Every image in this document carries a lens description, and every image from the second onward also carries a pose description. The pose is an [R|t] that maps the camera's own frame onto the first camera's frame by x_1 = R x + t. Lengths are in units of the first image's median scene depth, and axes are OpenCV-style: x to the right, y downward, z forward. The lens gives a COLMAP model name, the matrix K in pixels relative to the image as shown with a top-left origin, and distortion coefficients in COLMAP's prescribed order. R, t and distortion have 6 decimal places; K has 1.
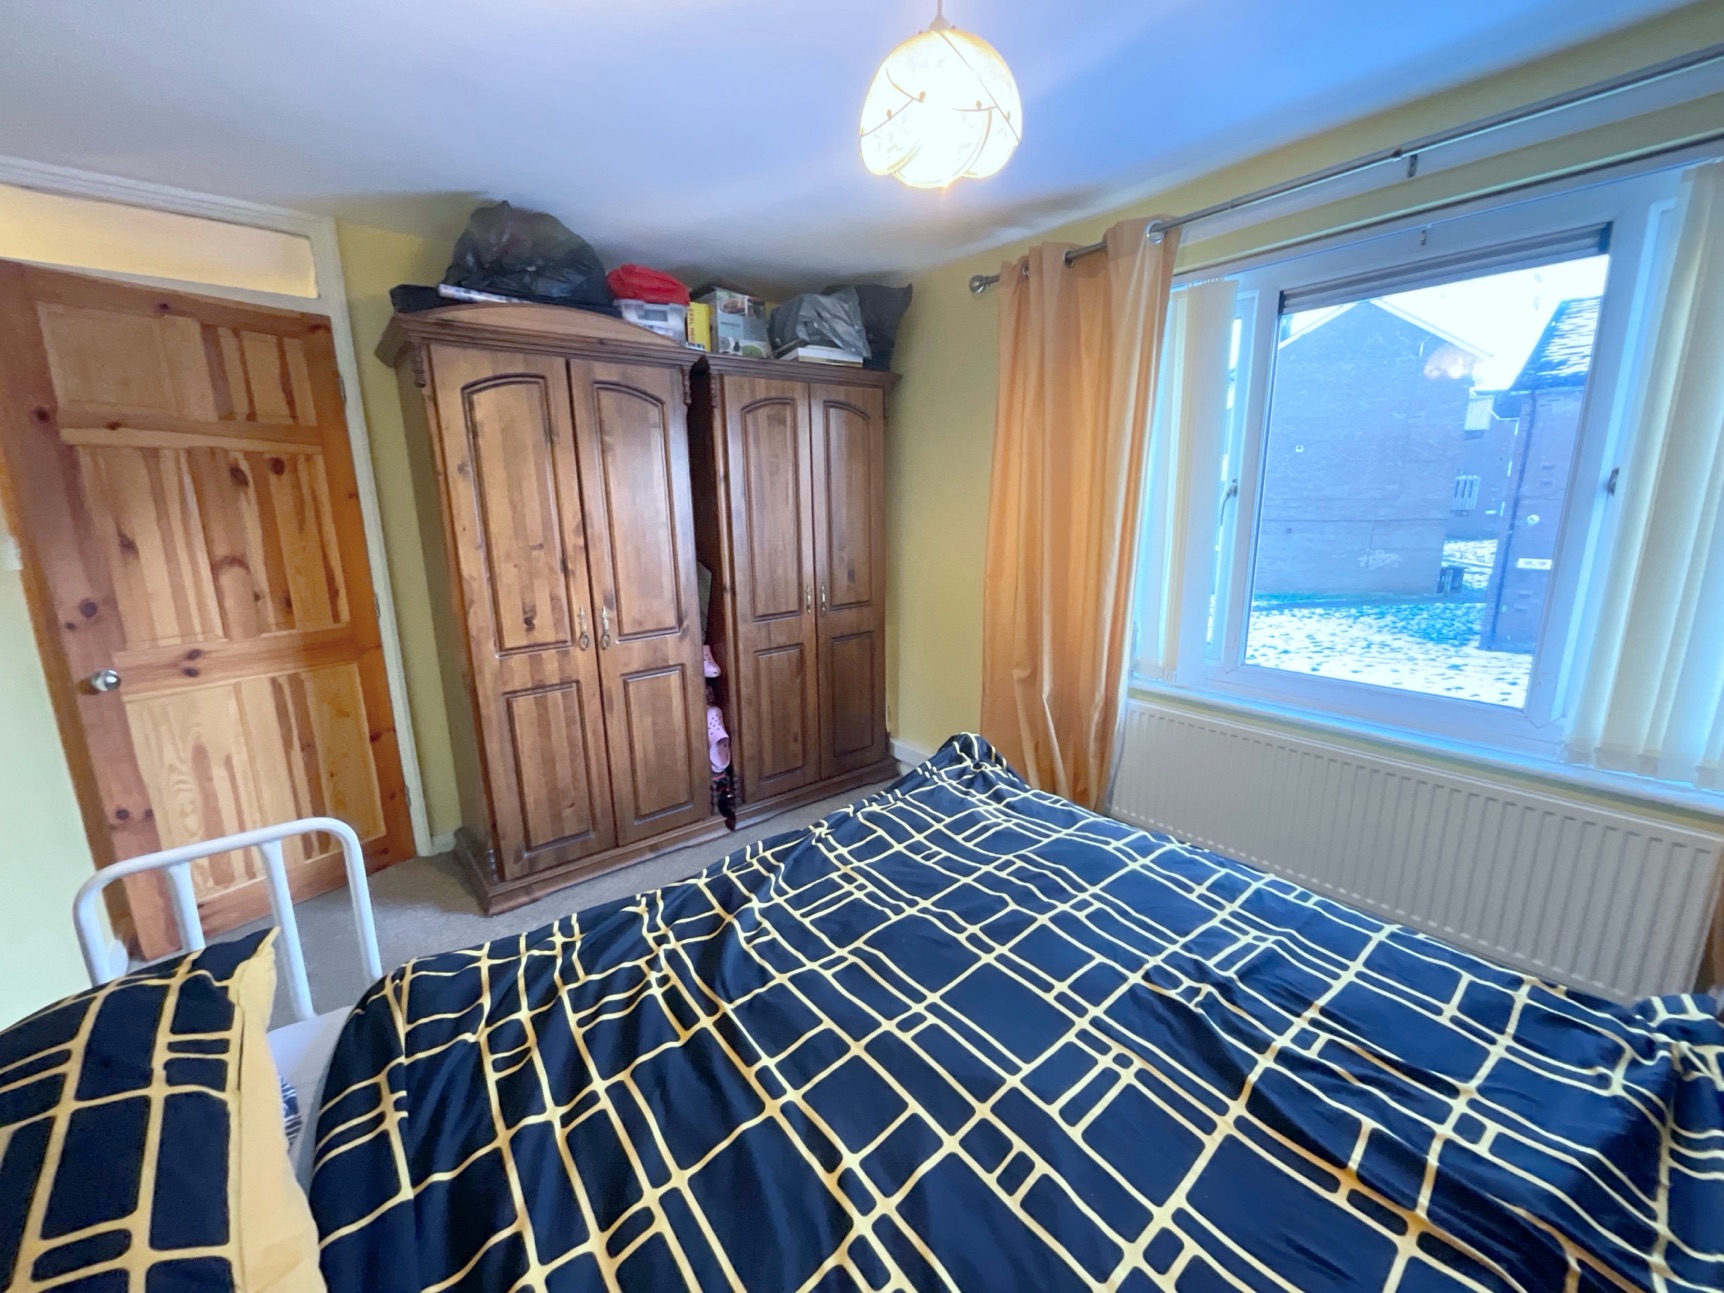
lens RADIAL K [[701.3, 0, 864.0], [0, 701.3, 644.4], [0, 0, 1]] dist [0.000557, 0.002855]
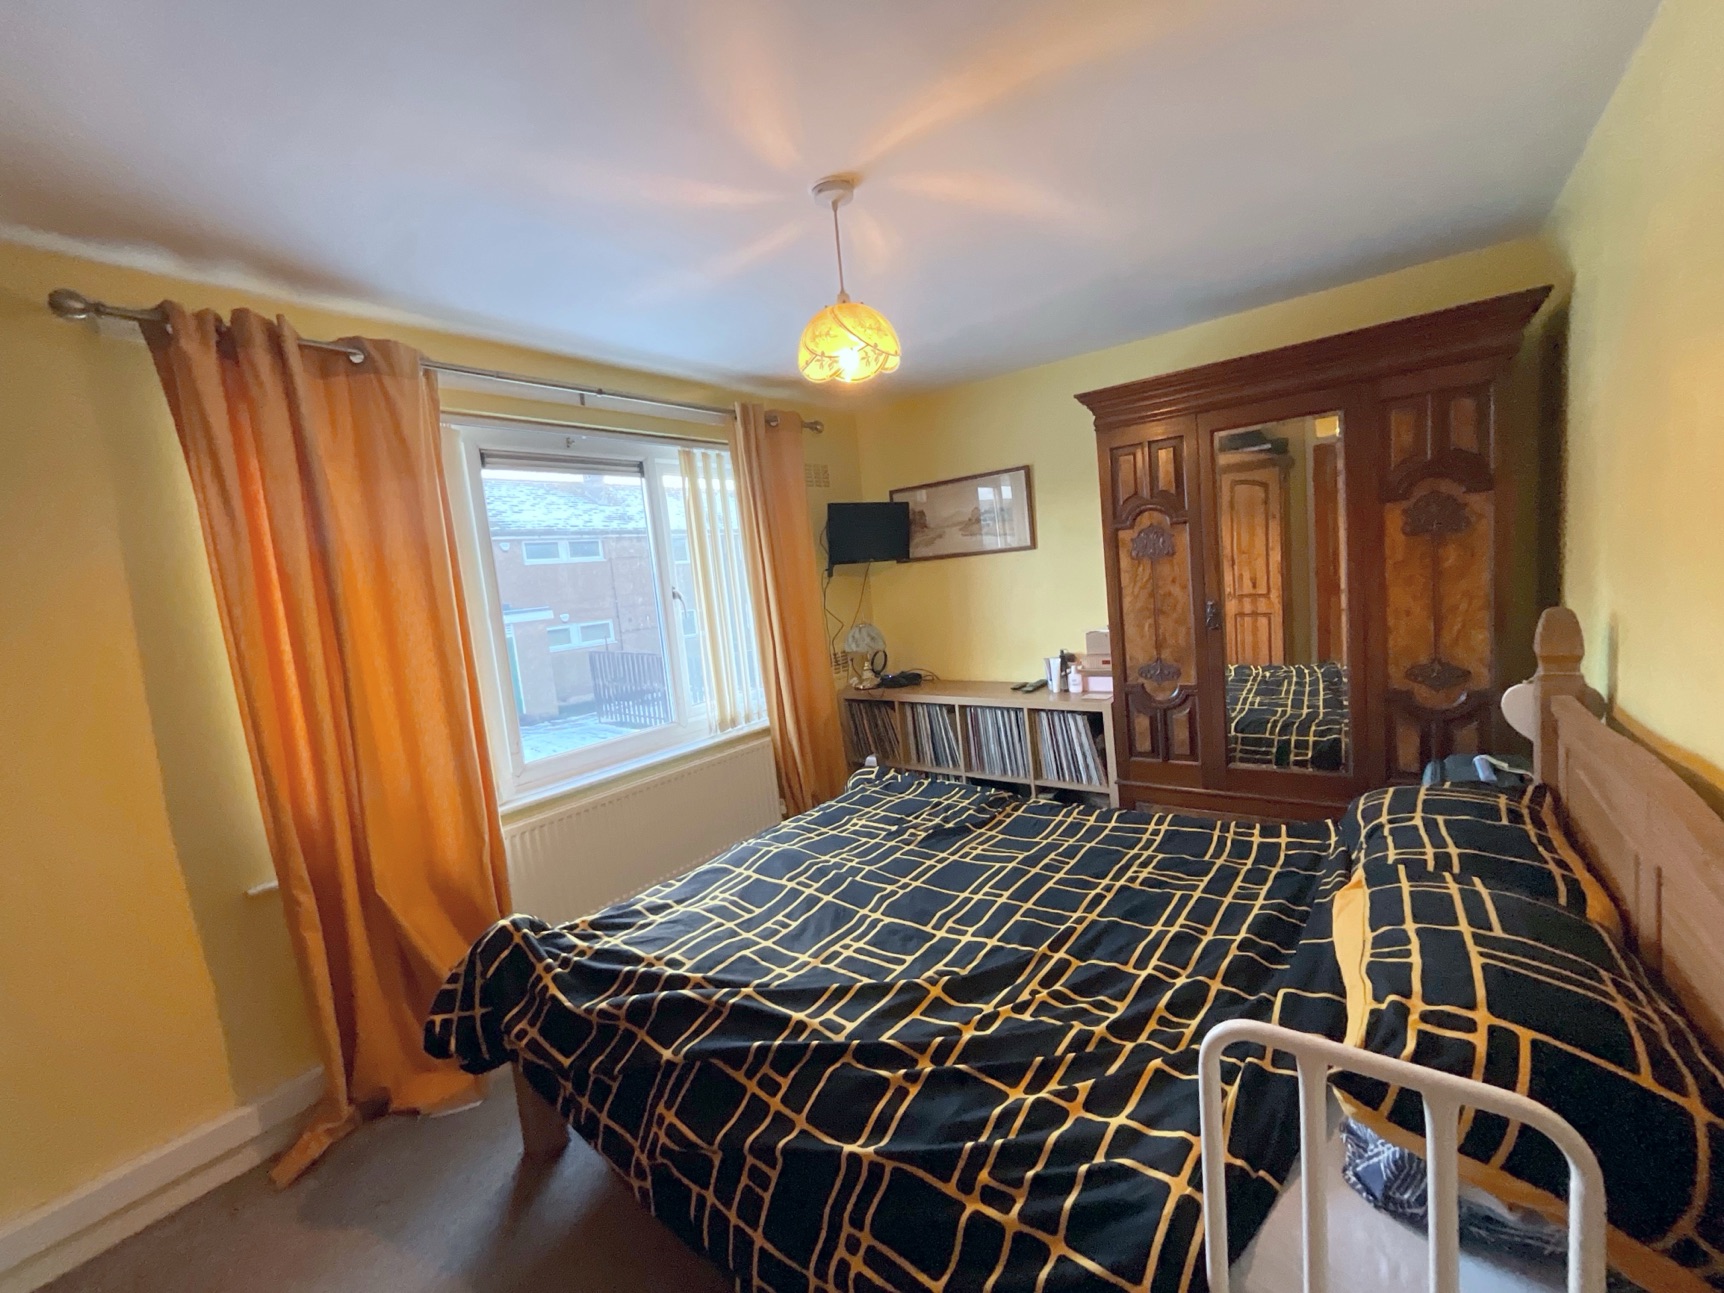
lens RADIAL K [[701.3, 0, 864.0], [0, 701.3, 644.4], [0, 0, 1]] dist [0.000557, 0.002855]
pose [[-0.232618, -0.071406, 0.969943, -1.222759], [0.292318, 0.946055, 0.139753, -0.281175], [-0.927598, 0.316041, -0.199197, 1.246217]]
